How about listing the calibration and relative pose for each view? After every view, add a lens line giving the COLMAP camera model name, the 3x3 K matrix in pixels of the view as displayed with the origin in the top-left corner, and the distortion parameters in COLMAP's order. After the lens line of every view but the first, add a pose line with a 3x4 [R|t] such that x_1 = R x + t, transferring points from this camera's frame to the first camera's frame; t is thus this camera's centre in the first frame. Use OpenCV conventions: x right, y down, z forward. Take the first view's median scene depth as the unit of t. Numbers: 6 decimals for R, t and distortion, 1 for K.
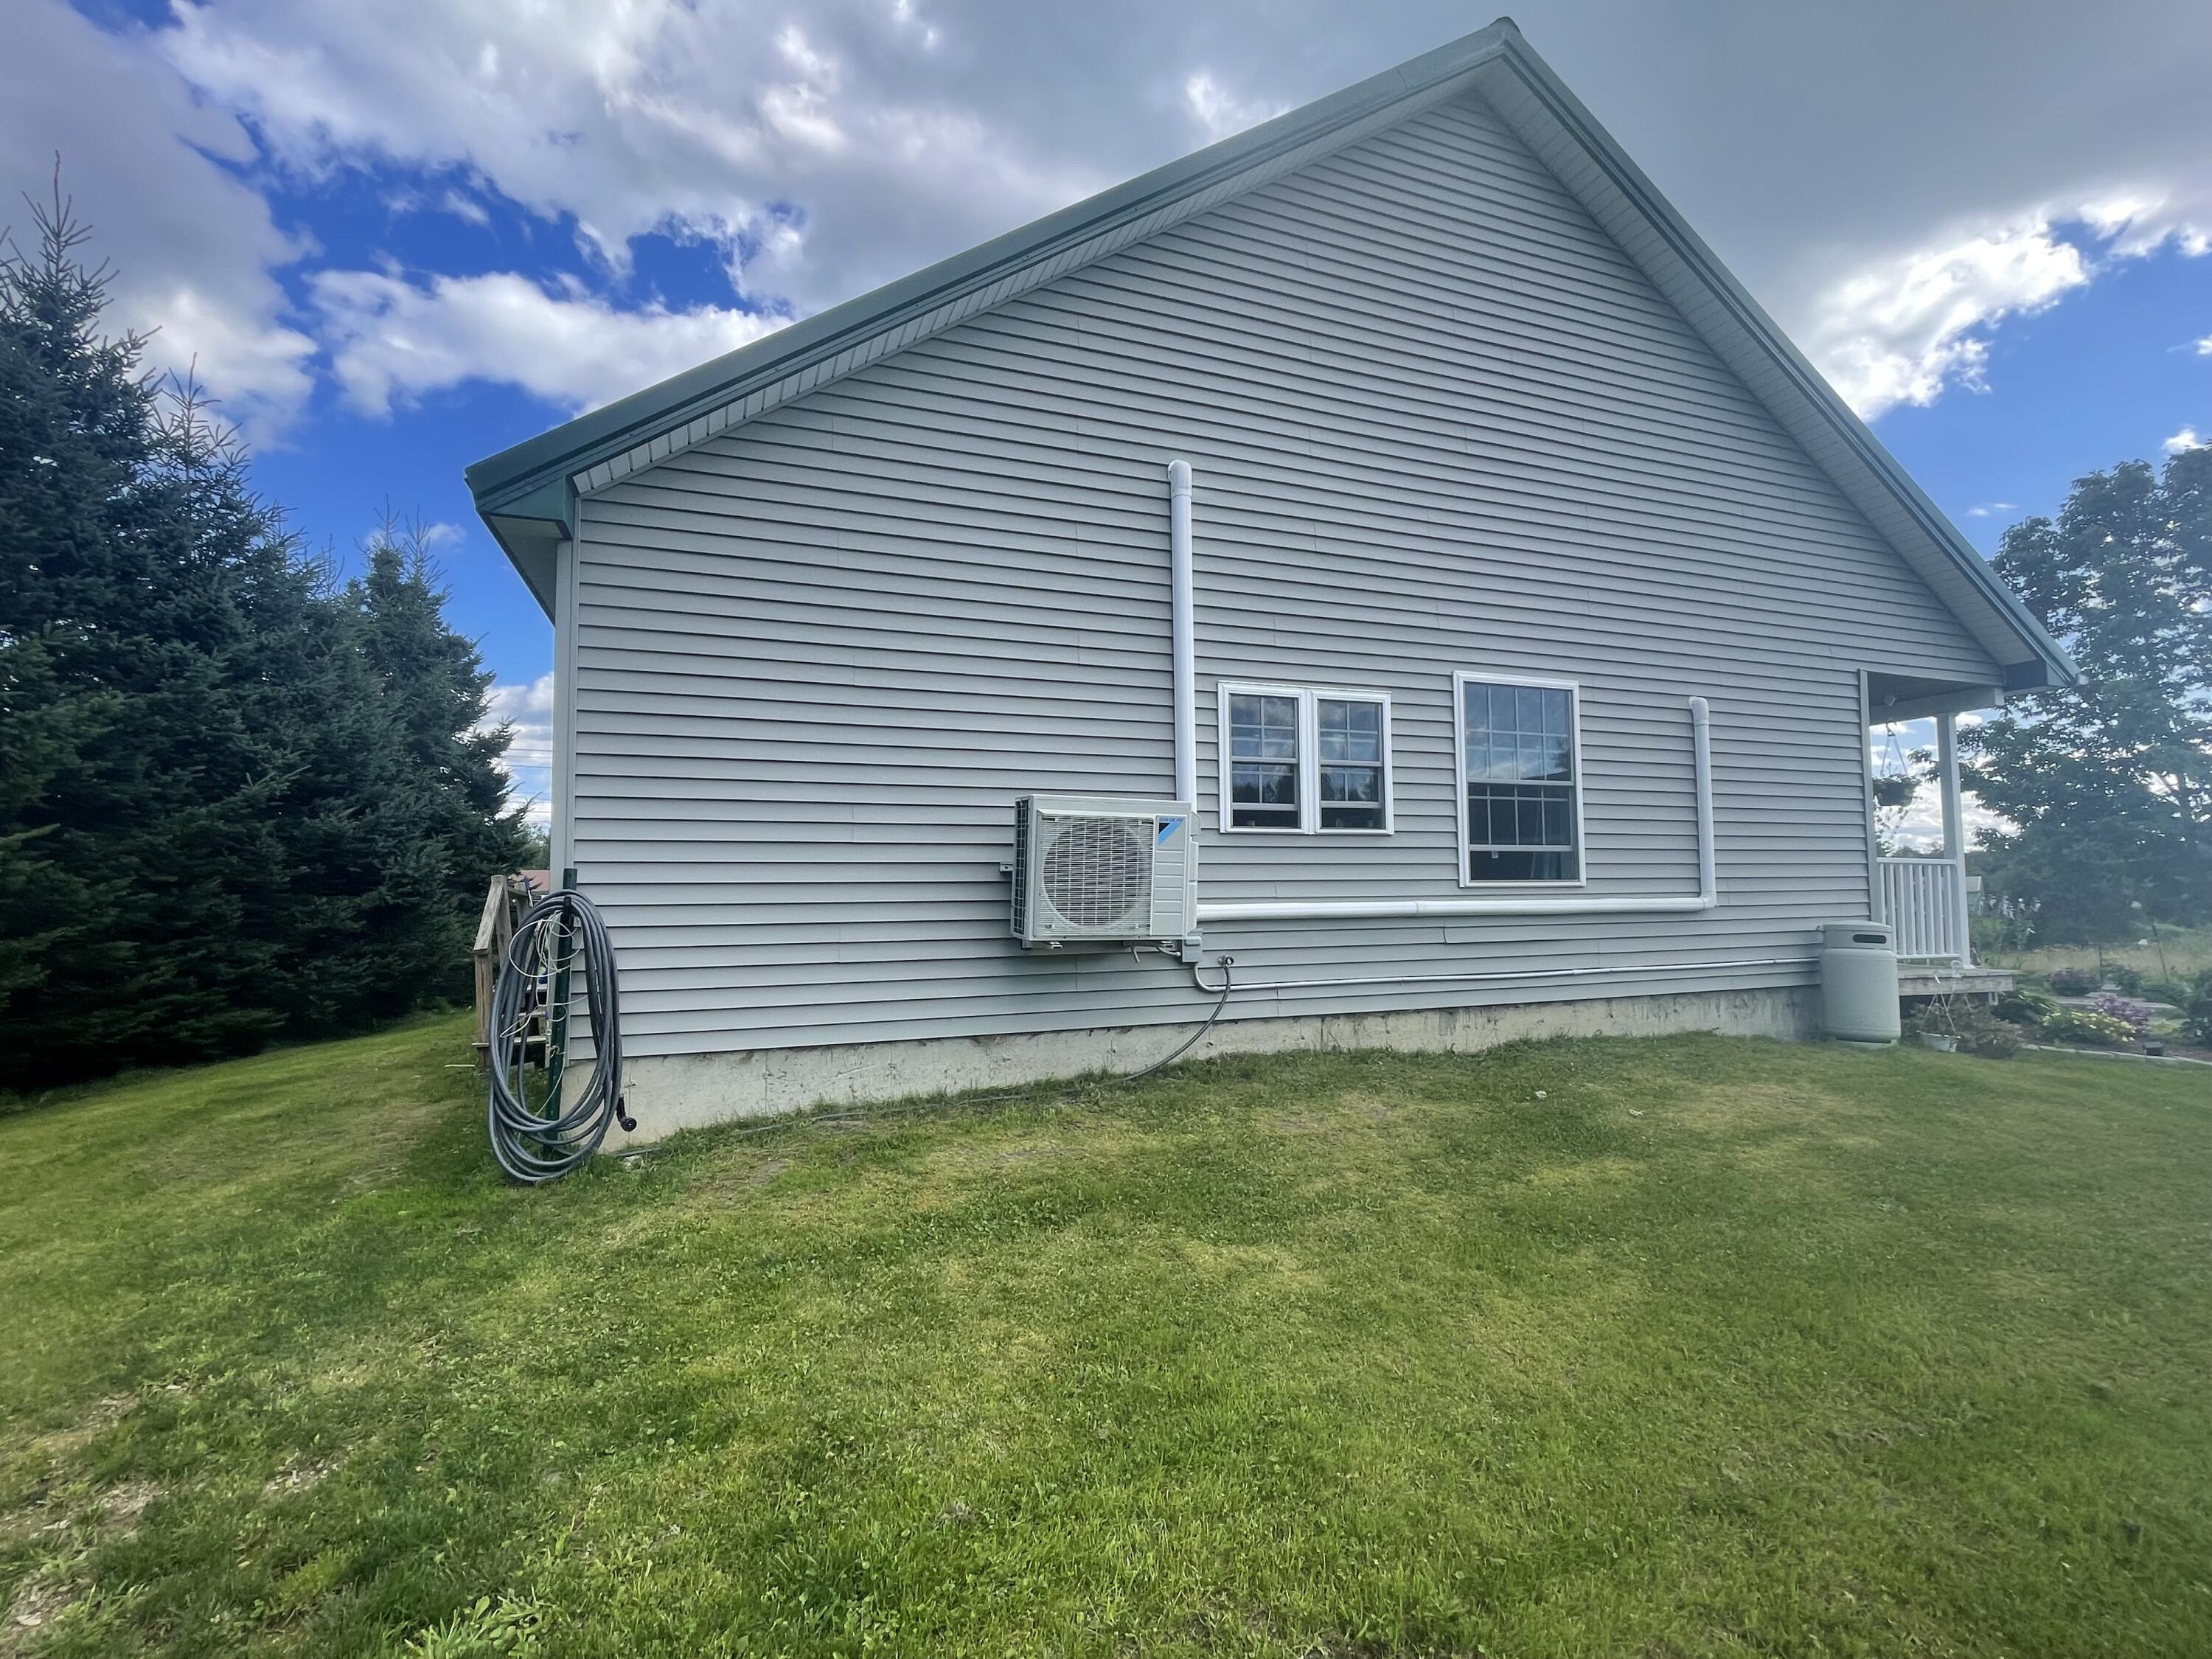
lens RADIAL K [[975.6, 0, 1106.0], [0, 975.6, 829.5], [0, 0, 1]] dist [0.000662, -0.000070]
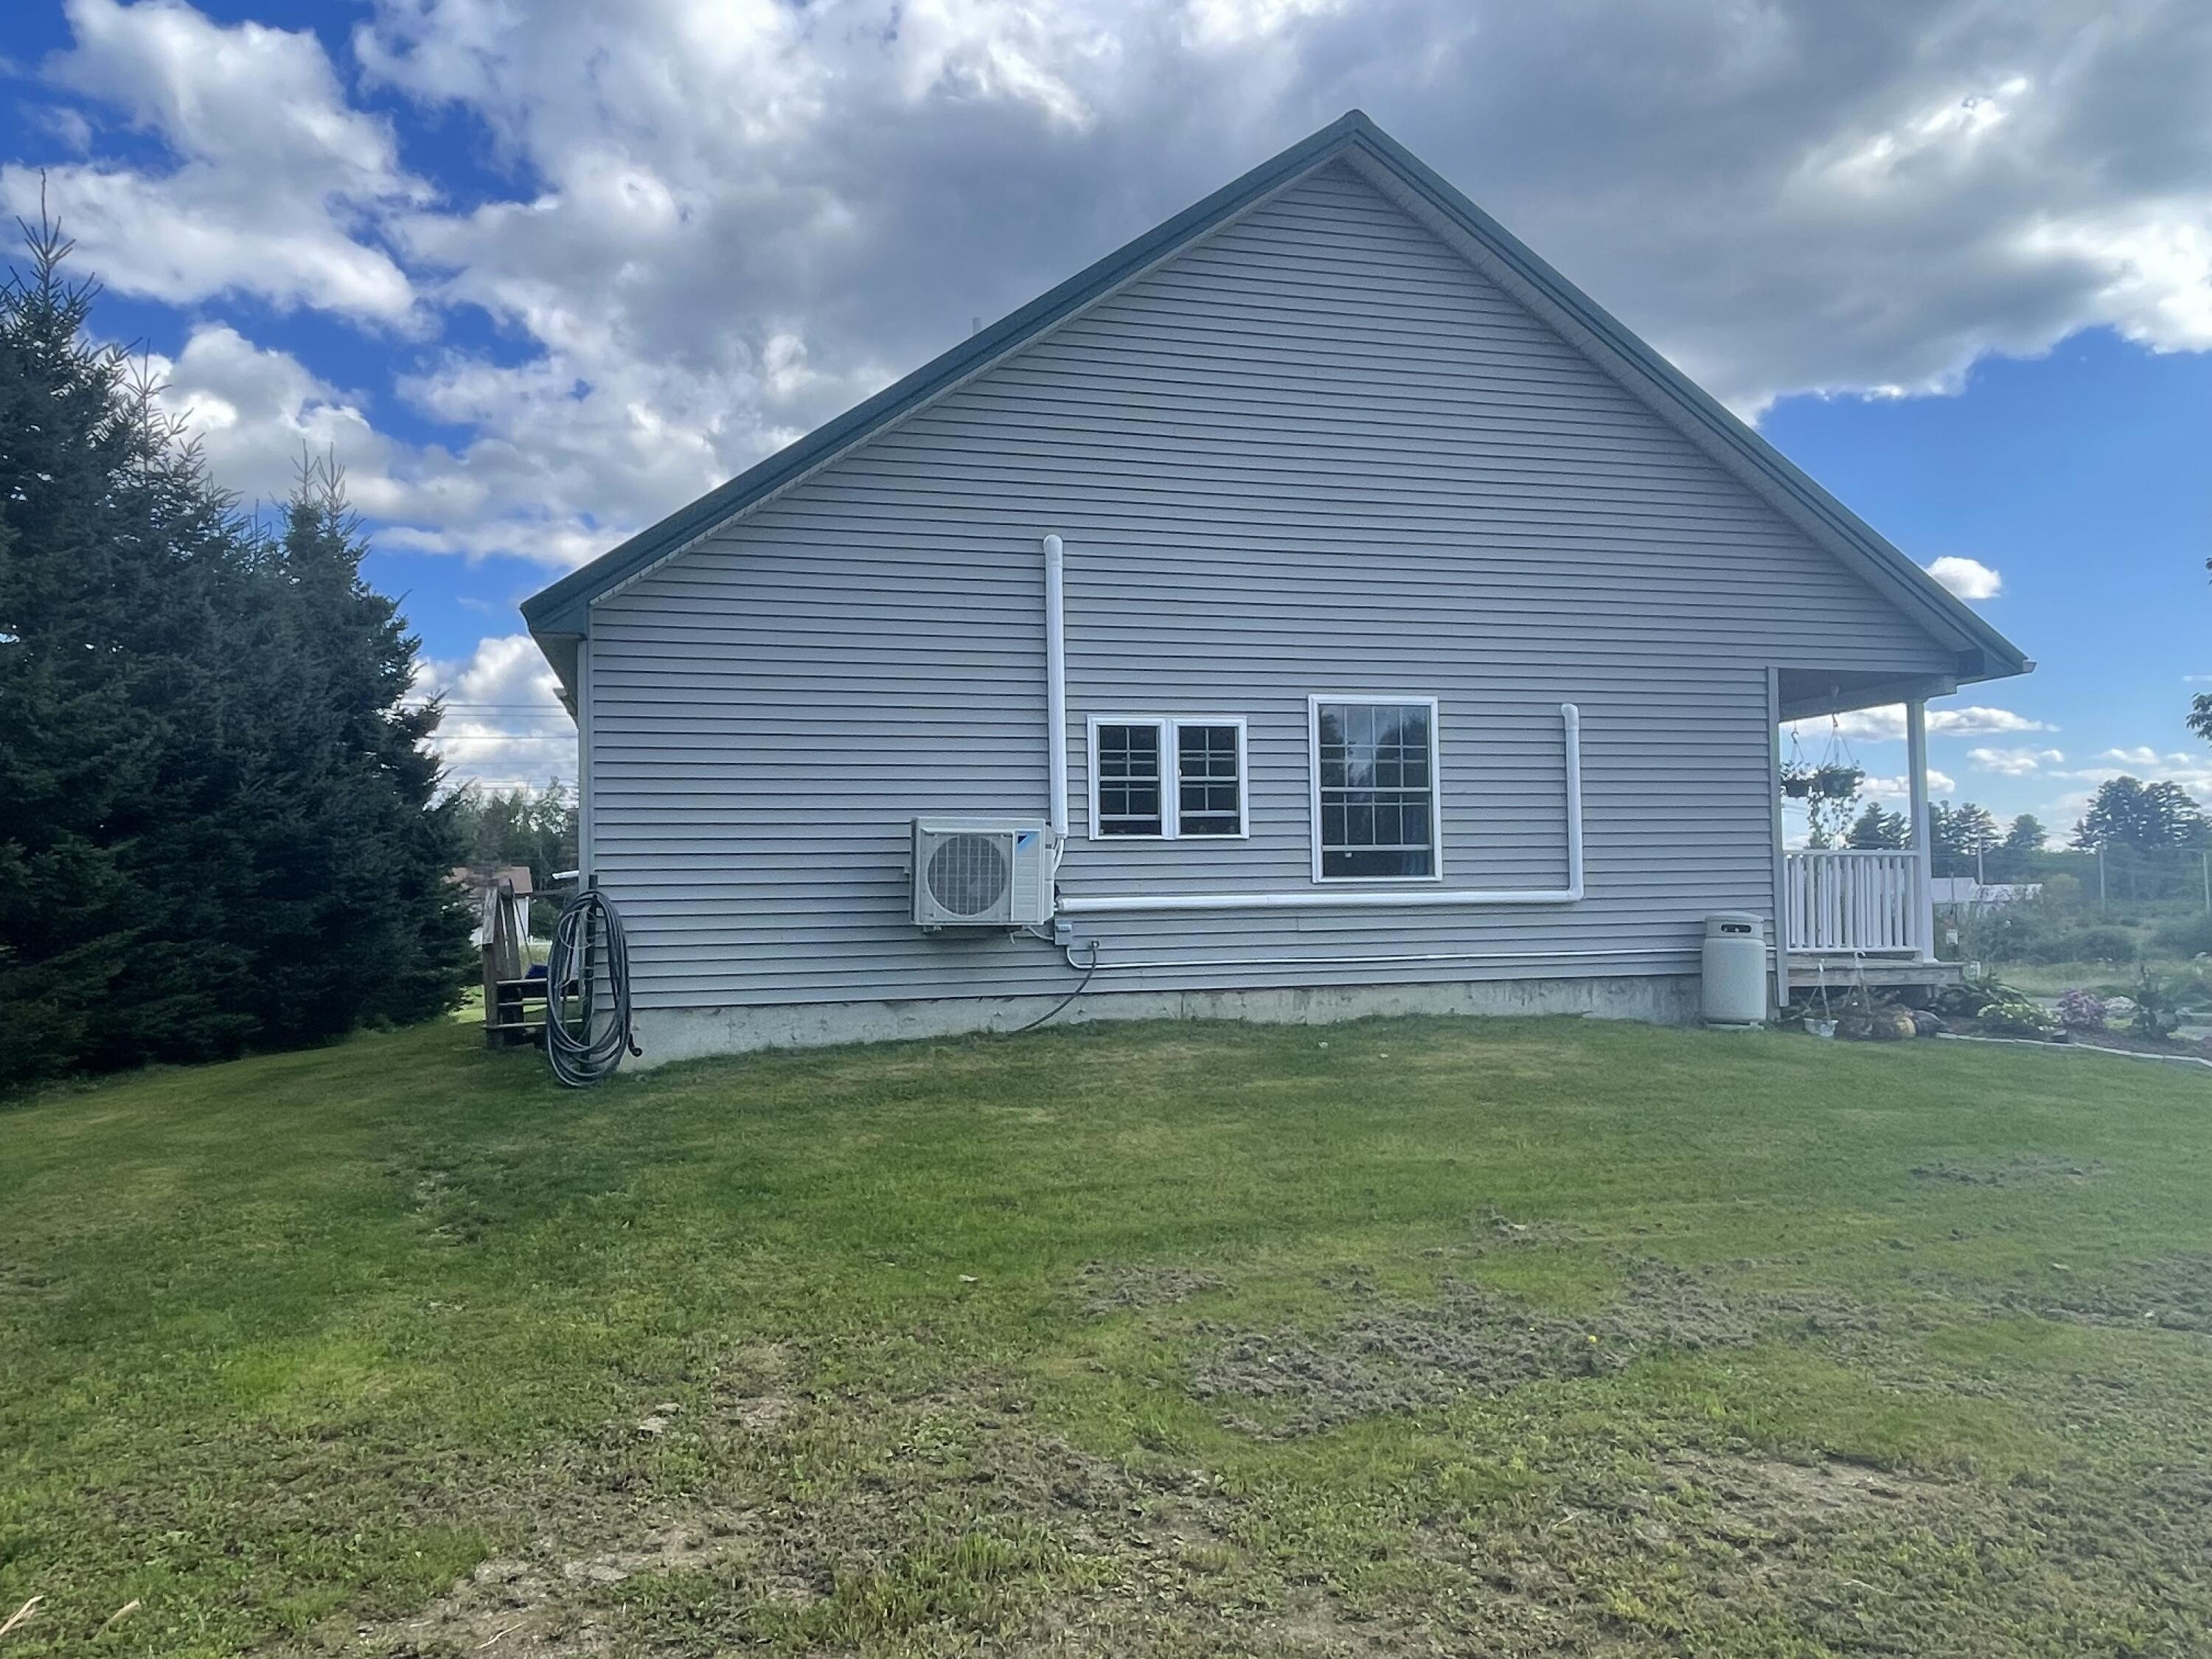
lens RADIAL K [[1496.7, 0, 1106.0], [0, 1496.7, 829.5], [0, 0, 1]] dist [0.027782, -0.036626]
pose [[0.995223, -0.011033, -0.097002, 0.297584], [0.013093, 0.999702, 0.020626, -0.044554], [0.096746, -0.021798, 0.995070, -0.803751]]
